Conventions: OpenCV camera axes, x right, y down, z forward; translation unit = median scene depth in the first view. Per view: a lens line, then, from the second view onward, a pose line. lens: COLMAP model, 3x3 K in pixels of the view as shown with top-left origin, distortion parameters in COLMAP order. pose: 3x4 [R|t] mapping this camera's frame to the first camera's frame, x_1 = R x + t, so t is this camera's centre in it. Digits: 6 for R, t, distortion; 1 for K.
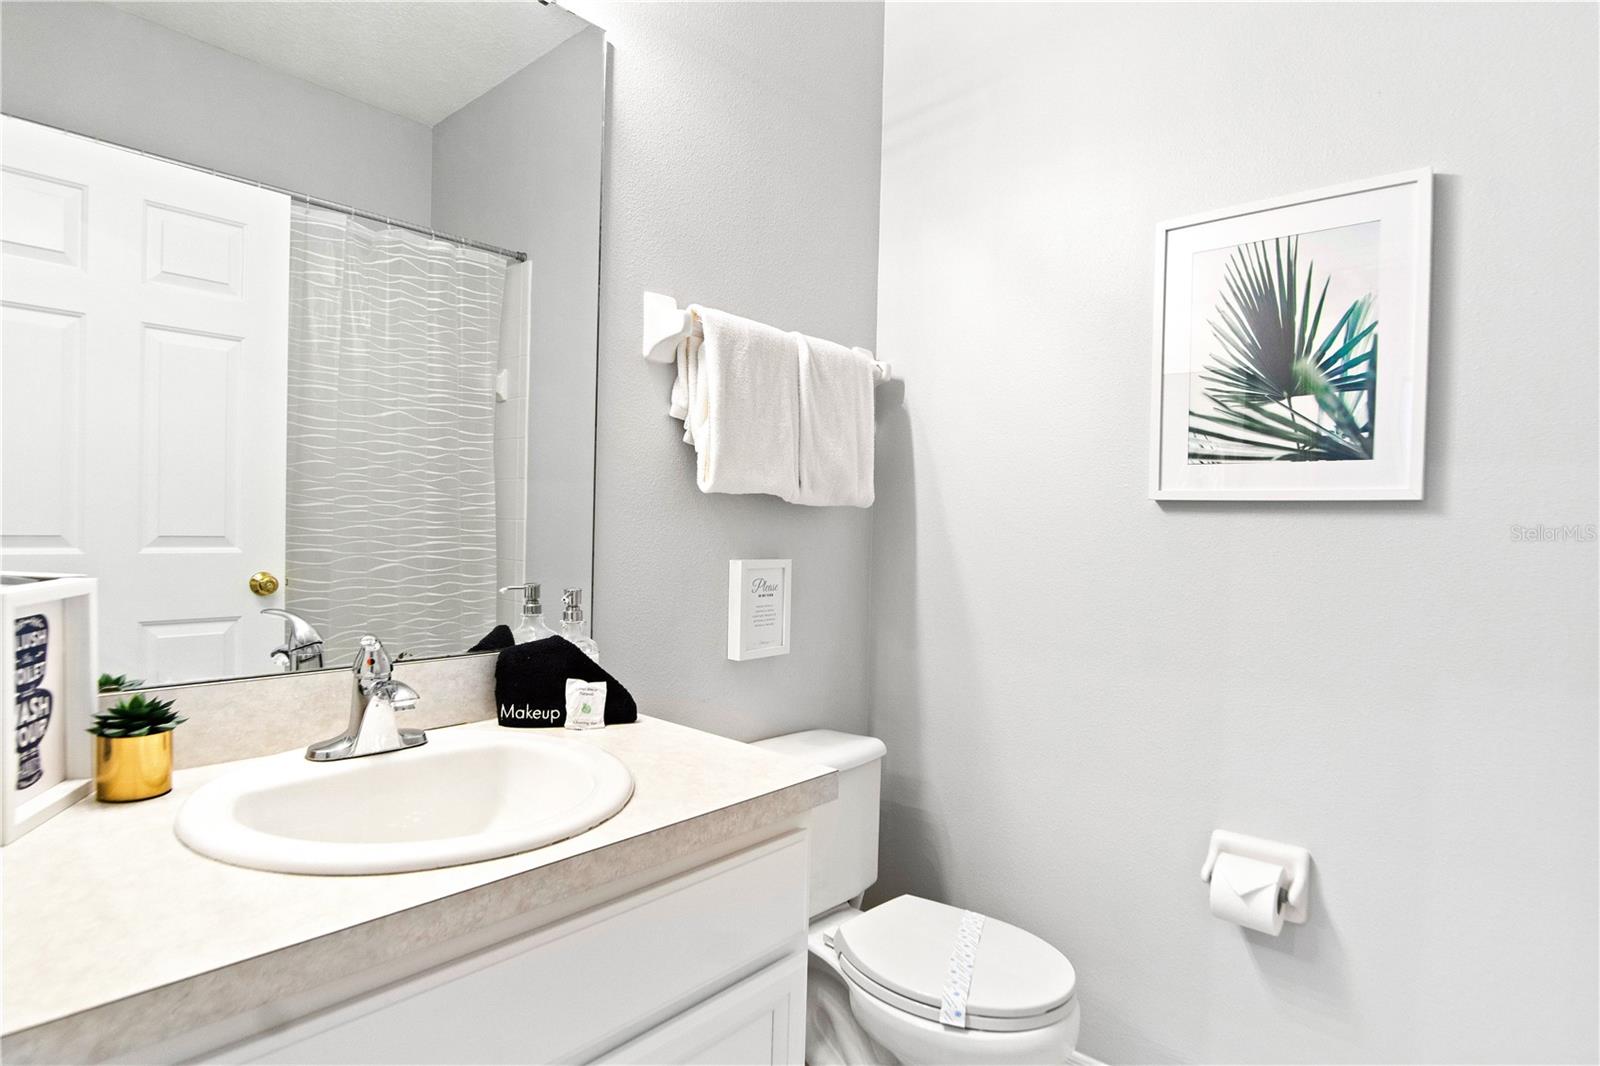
lens RADIAL K [[854.5, 0, 789.0], [0, 854.5, 544.0], [0, 0, 1]] dist [-0.021368, 0.005213]
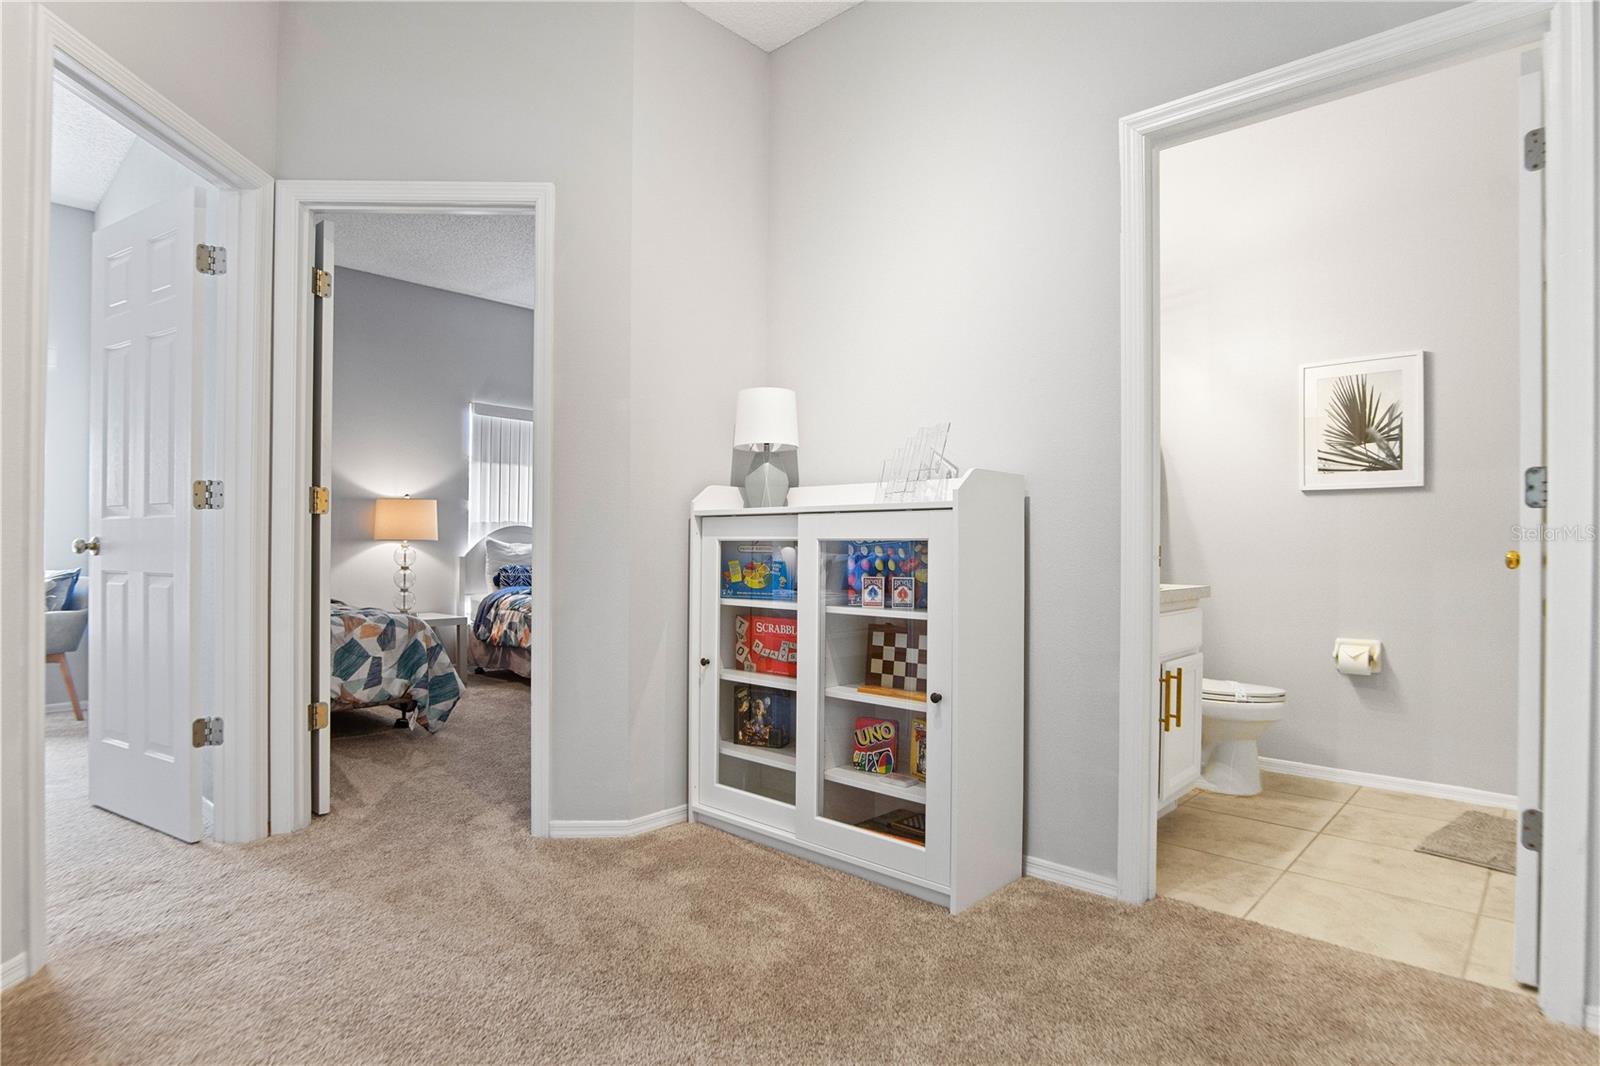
lens RADIAL K [[854.5, 0, 787.9], [0, 854.5, 540.7], [0, 0, 1]] dist [-0.021368, 0.005213]
pose [[0.999531, -0.019613, -0.023523, -0.955164], [0.018971, 0.999449, -0.027218, 0.127153], [0.024044, 0.026759, 0.999353, -1.369622]]
